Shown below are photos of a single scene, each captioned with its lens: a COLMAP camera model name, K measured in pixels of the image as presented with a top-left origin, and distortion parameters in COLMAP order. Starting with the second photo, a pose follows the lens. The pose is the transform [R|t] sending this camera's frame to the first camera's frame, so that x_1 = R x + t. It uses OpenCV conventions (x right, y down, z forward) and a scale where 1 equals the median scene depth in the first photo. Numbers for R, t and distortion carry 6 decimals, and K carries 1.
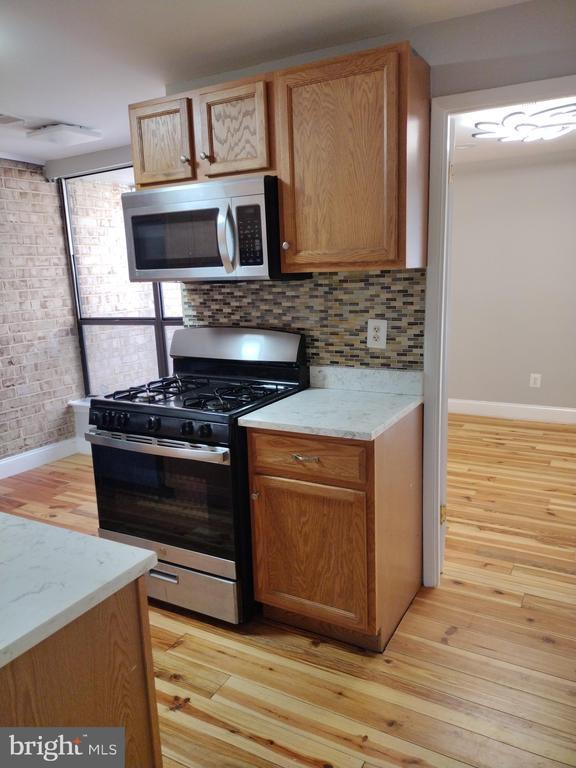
lens RADIAL K [[578.3, 0, 286.8], [0, 578.3, 399.9], [0, 0, 1]] dist [0.104245, -0.197691]
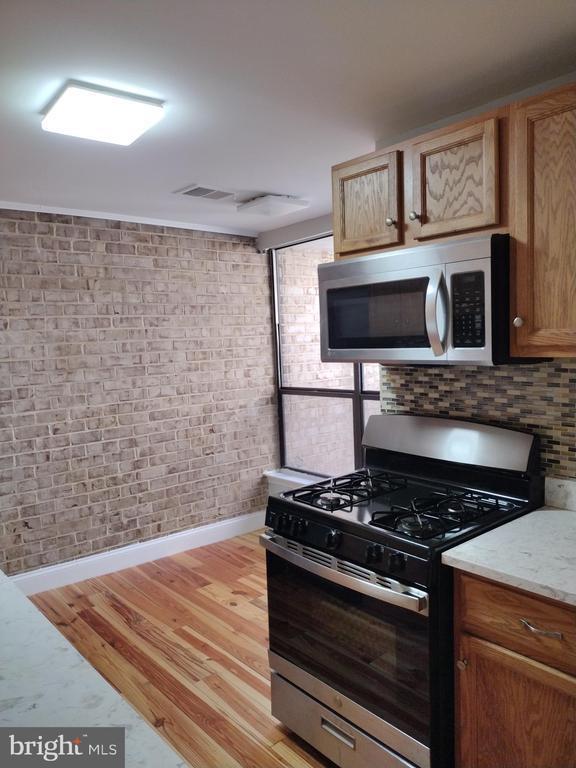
lens RADIAL K [[572.4, 0, 296.4], [0, 572.4, 395.2], [0, 0, 1]] dist [0.073192, -0.105048]
pose [[0.942841, 0.032950, -0.331609, -0.018528], [-0.065336, 0.994064, -0.086991, -0.077926], [0.326774, 0.103685, 0.939398, 0.193311]]
